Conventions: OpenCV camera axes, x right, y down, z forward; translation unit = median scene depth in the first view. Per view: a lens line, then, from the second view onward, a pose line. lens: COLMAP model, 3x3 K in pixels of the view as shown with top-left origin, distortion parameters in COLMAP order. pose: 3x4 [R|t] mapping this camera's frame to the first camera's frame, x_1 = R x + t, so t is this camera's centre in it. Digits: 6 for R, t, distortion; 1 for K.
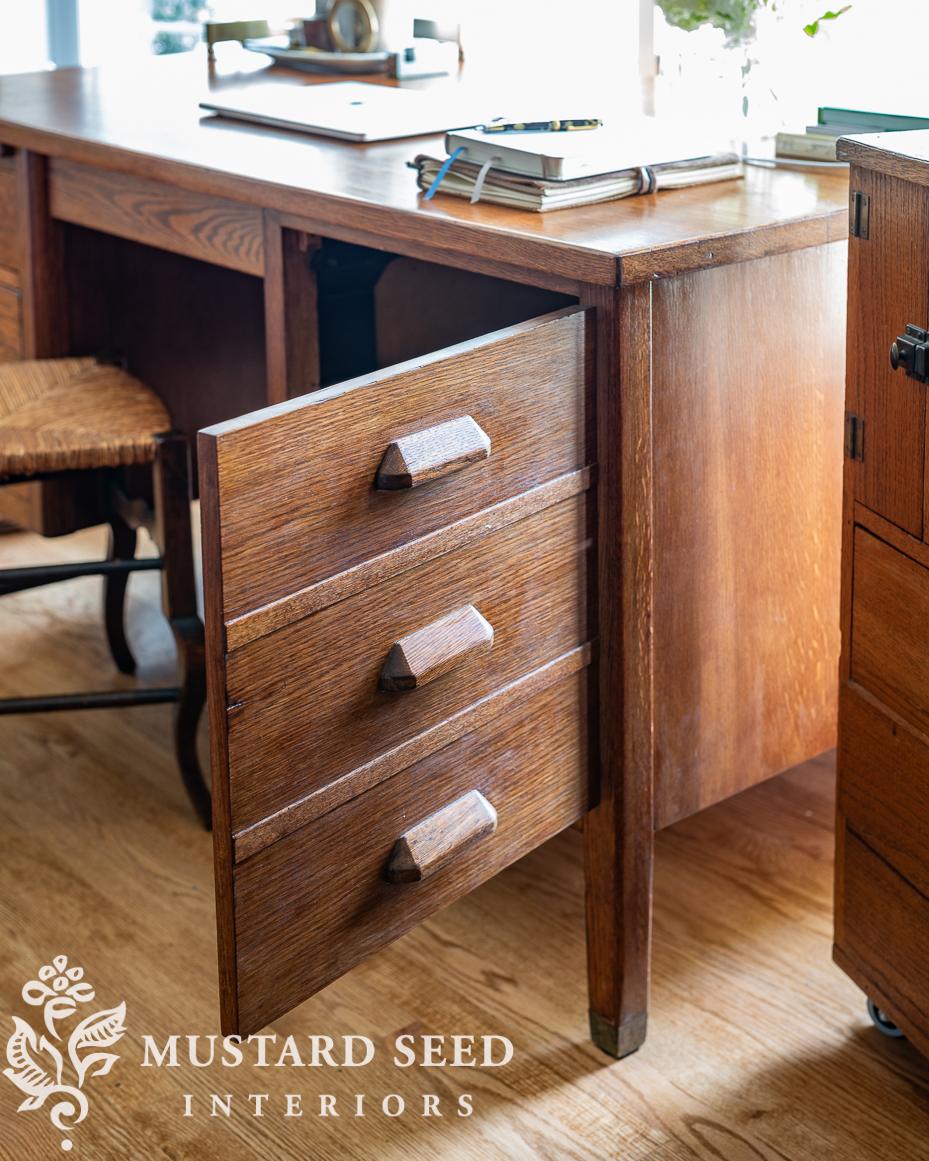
lens RADIAL K [[3011.4, 0, 464.5], [0, 3011.4, 580.5], [0, 0, 1]] dist [0.007330, 0.638010]
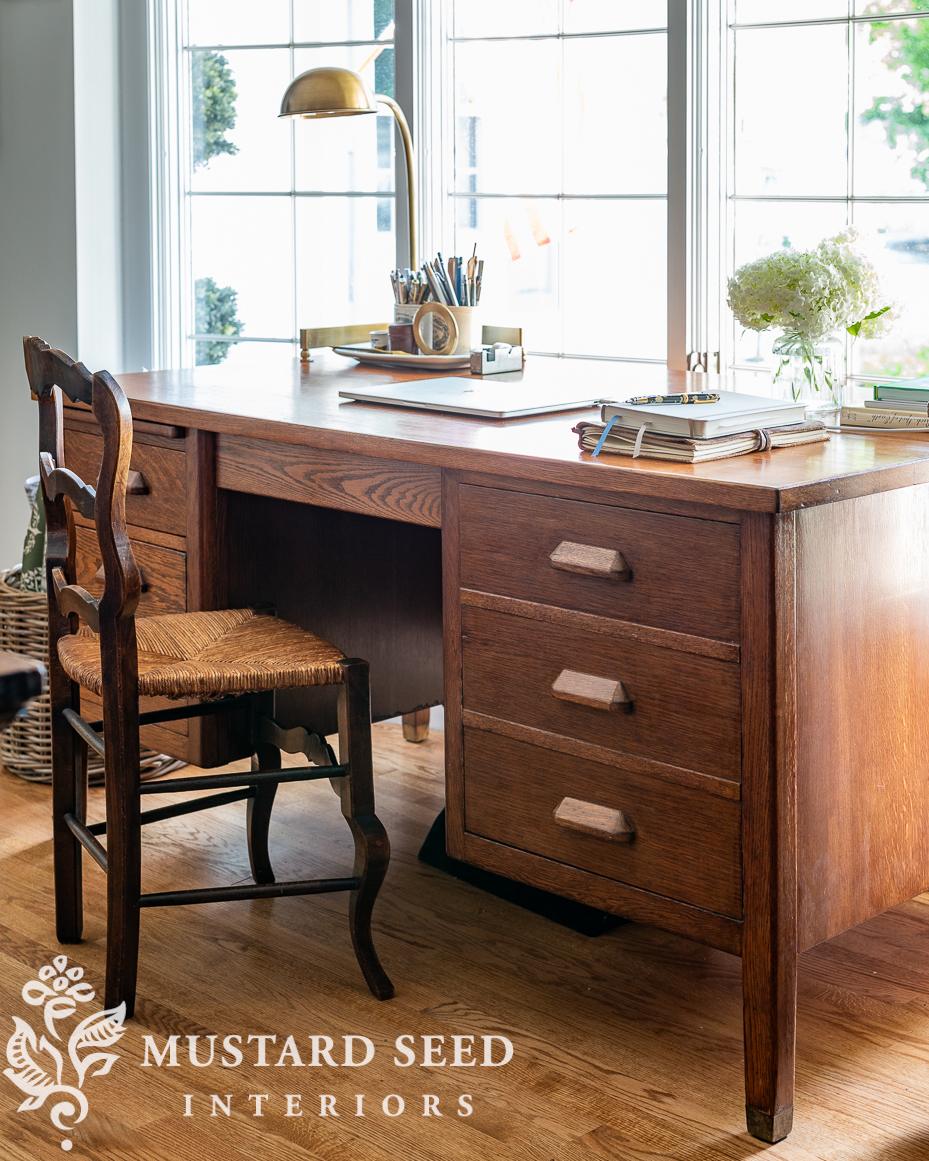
lens RADIAL K [[4135.0, 0, 464.5], [0, 4135.0, 580.5], [0, 0, 1]] dist [-0.023763, 0.746881]
pose [[0.986938, -0.013990, 0.160495, -0.338701], [0.036384, 0.989839, -0.137455, 0.157493], [-0.156941, 0.141499, 0.977419, -0.659372]]
